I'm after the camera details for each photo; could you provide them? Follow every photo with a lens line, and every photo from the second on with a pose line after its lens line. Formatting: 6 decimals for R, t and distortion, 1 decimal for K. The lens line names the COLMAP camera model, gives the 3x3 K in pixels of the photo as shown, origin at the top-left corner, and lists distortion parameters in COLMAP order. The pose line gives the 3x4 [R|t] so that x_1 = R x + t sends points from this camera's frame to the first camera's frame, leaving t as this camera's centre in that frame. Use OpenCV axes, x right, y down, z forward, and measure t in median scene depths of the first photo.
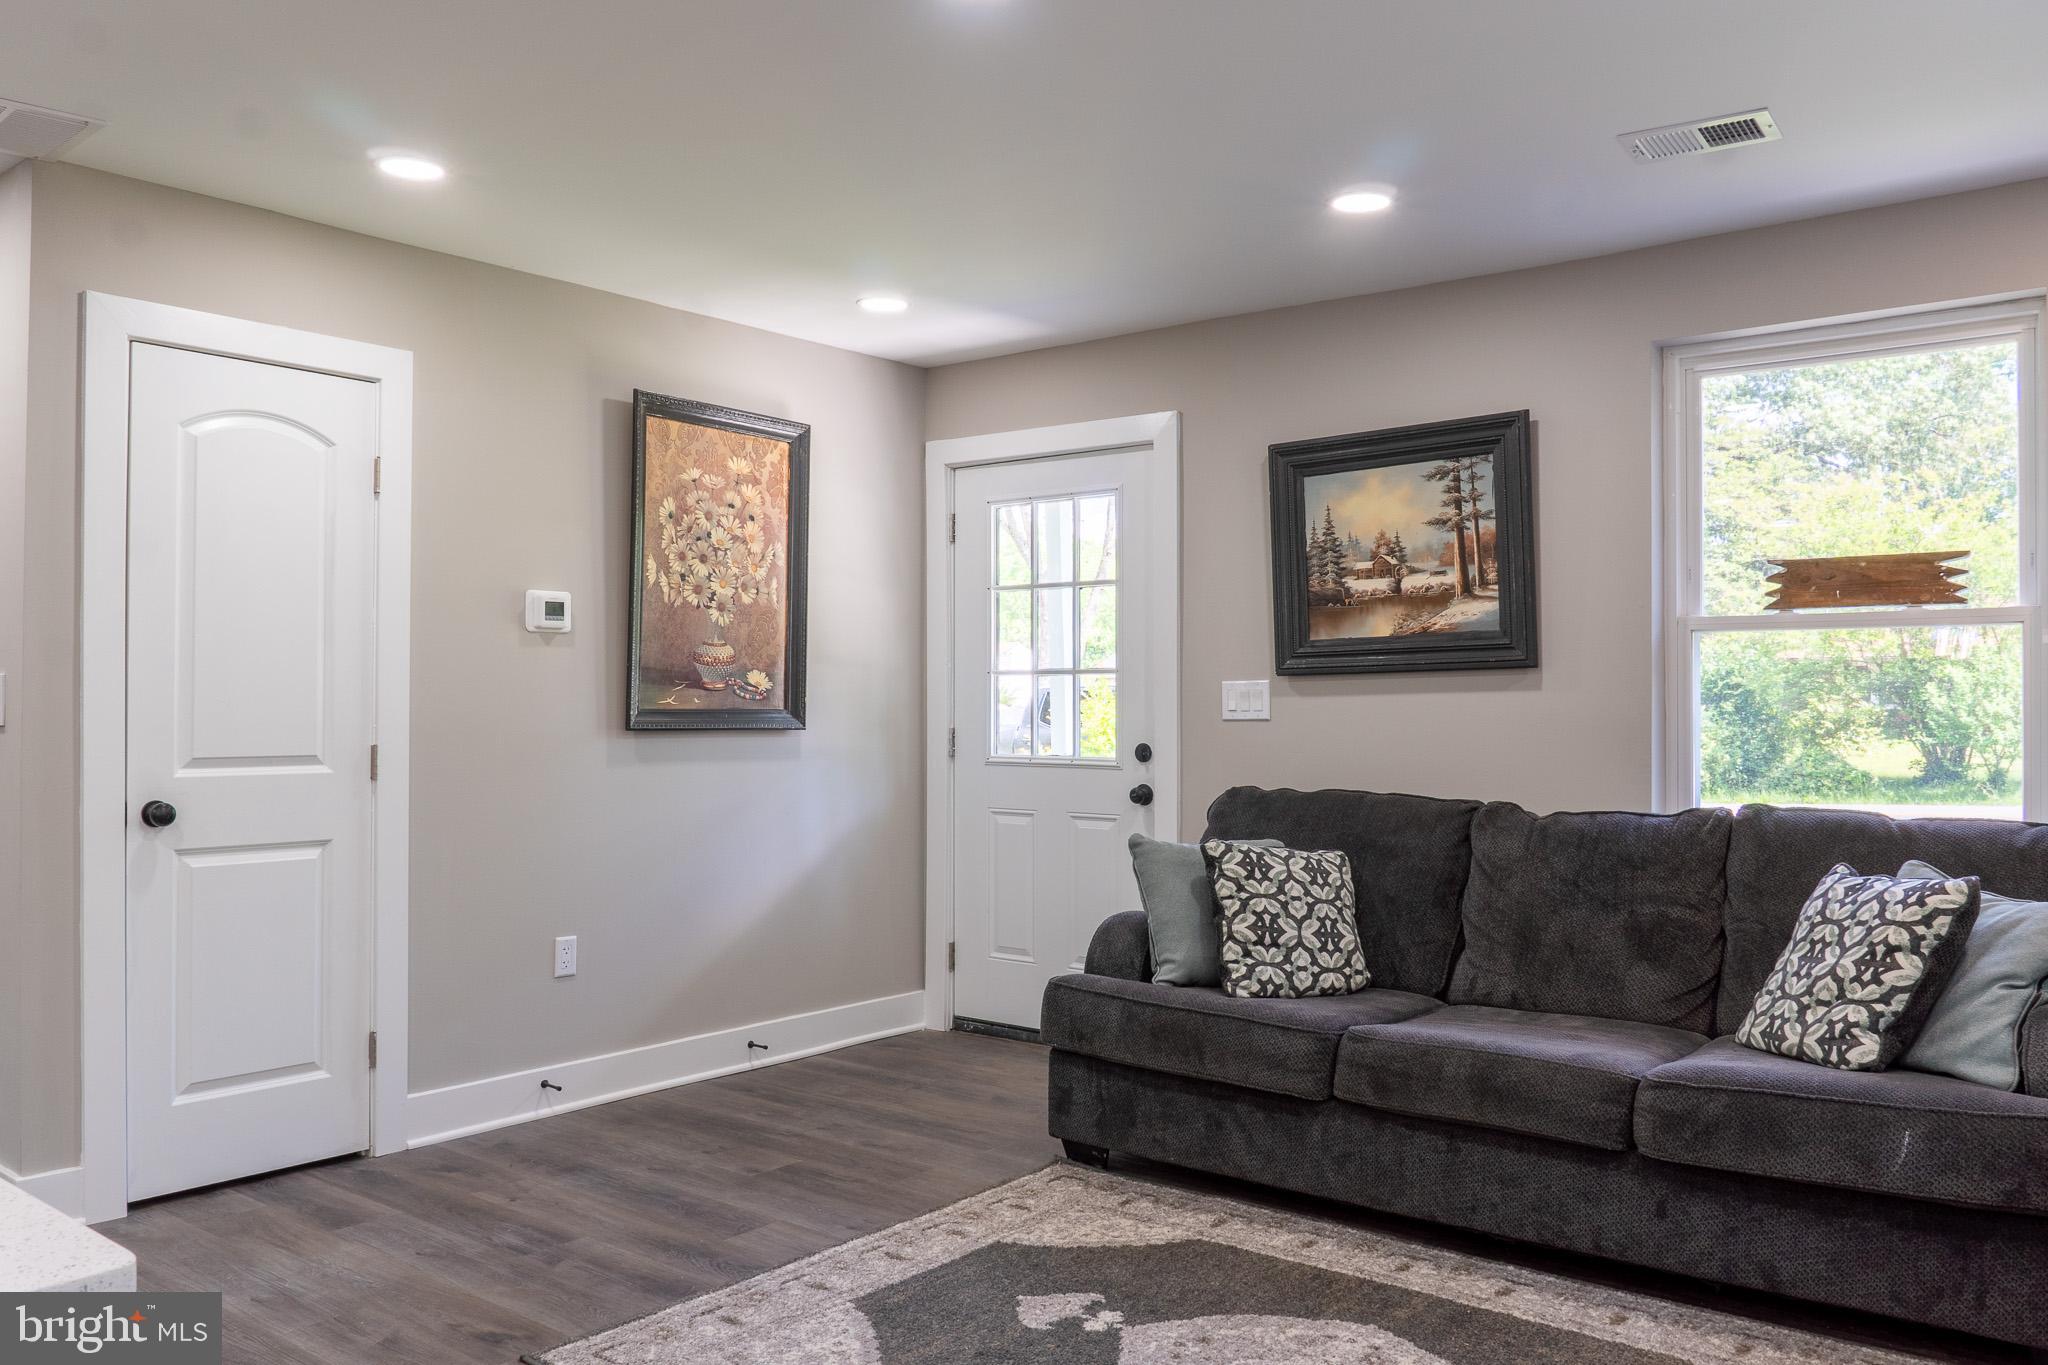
lens RADIAL K [[1565.3, 0, 1038.1], [0, 1565.3, 675.8], [0, 0, 1]] dist [-0.006118, -0.009299]
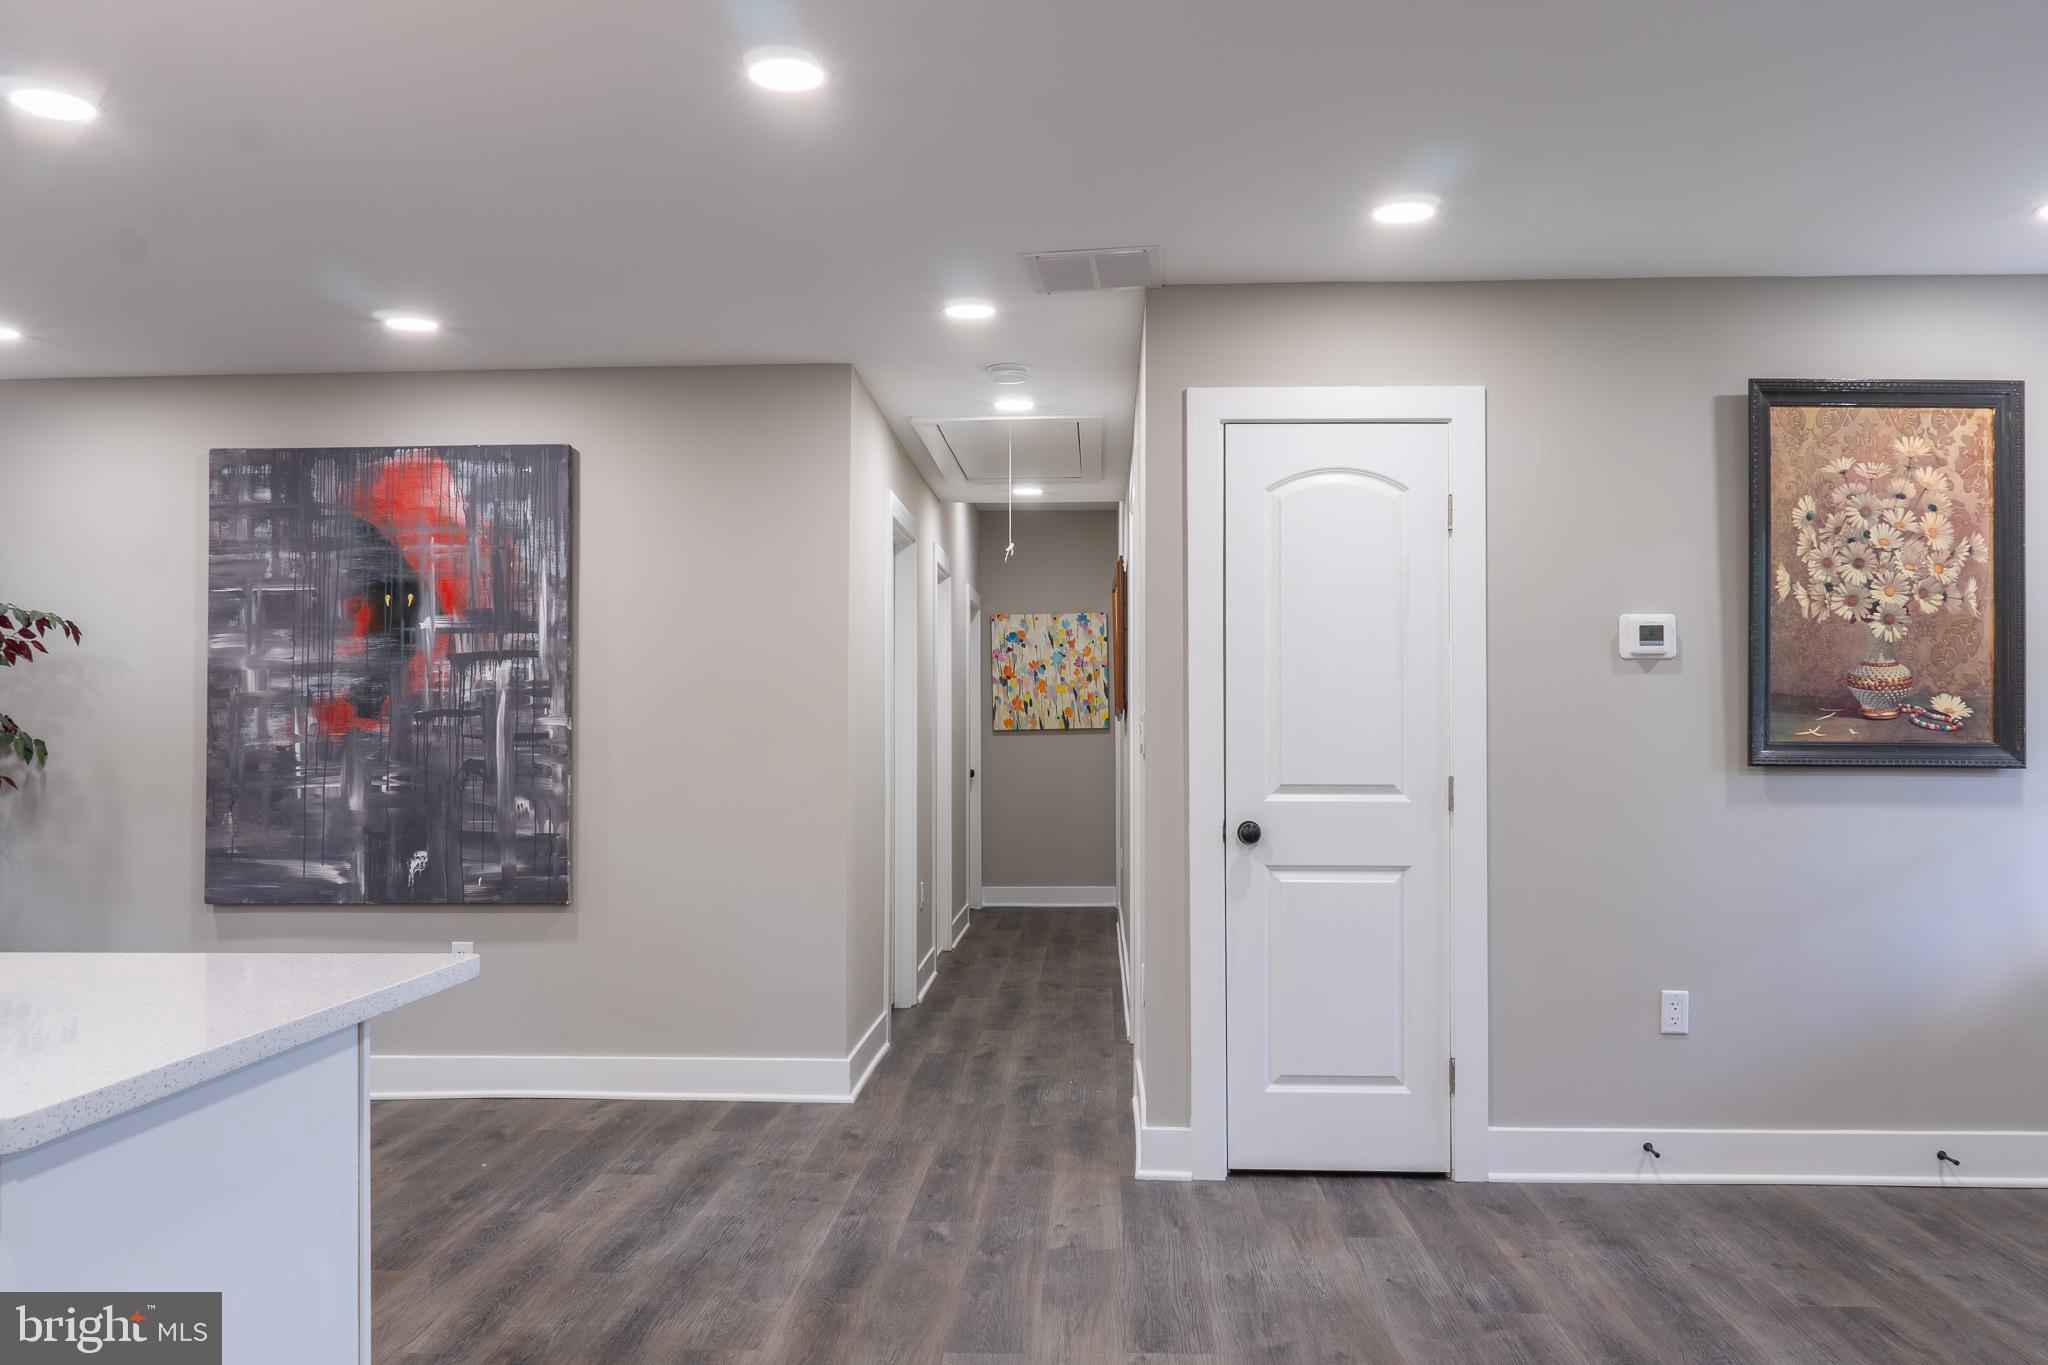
lens RADIAL K [[1565.3, 0, 1044.9], [0, 1565.3, 687.2], [0, 0, 1]] dist [-0.006118, -0.009299]
pose [[0.593372, -0.022858, -0.804604, 0.226405], [0.014789, 0.999738, -0.017494, 0.000023], [0.804792, -0.001519, 0.593555, 0.167829]]
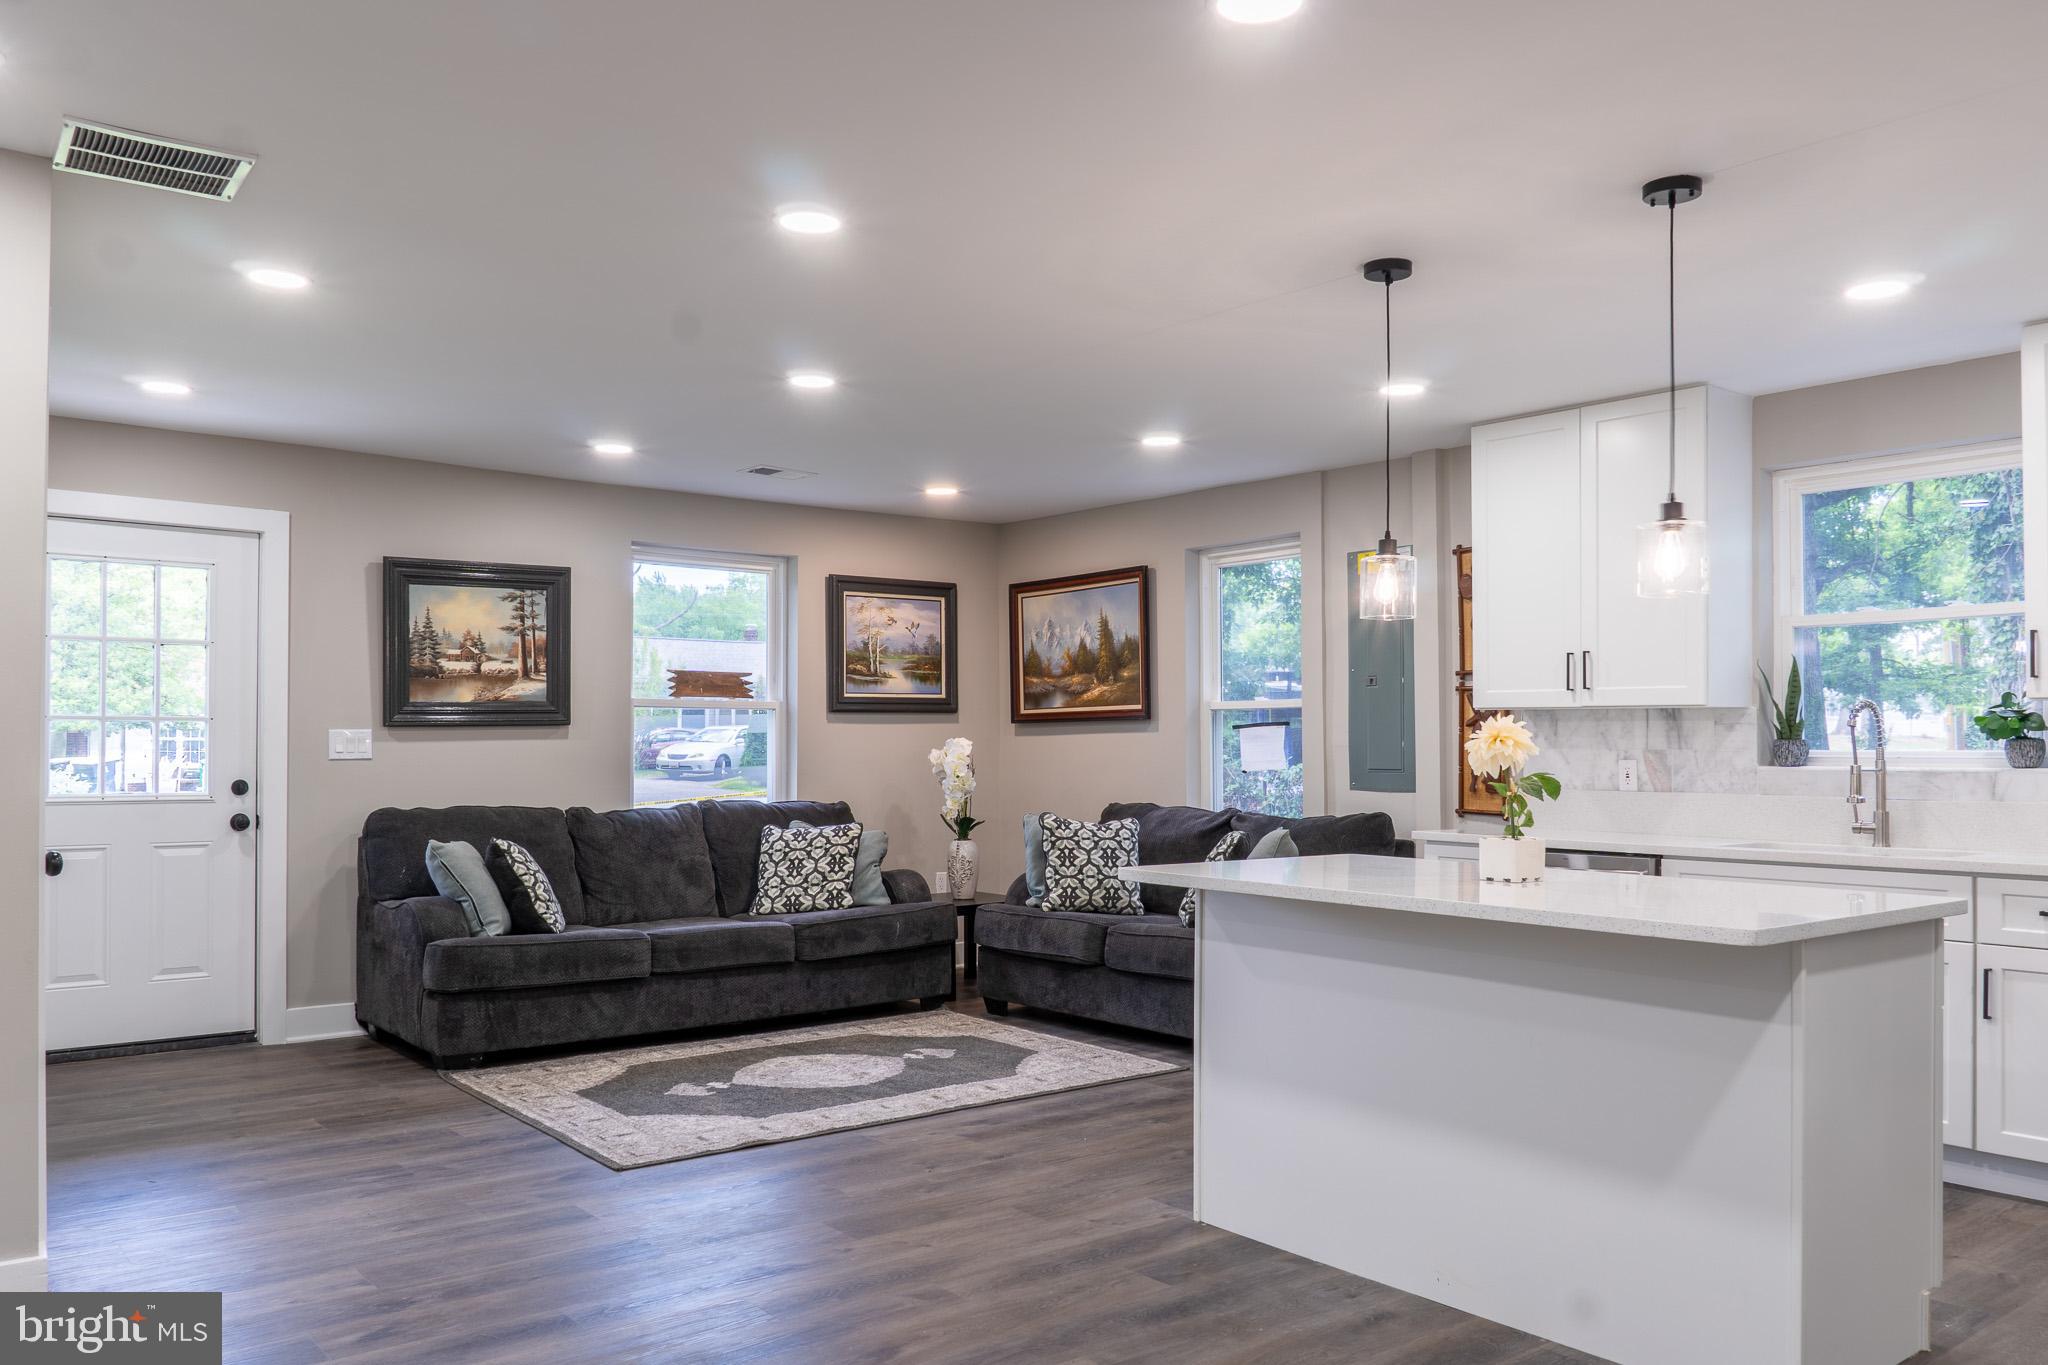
lens RADIAL K [[1565.3, 0, 1029.0], [0, 1565.3, 695.6], [0, 0, 1]] dist [-0.006118, -0.009299]
pose [[0.218502, 0.027835, 0.975439, -1.149592], [-0.021606, 0.999486, -0.023682, -0.007459], [-0.975597, -0.015901, 0.218991, 0.167353]]
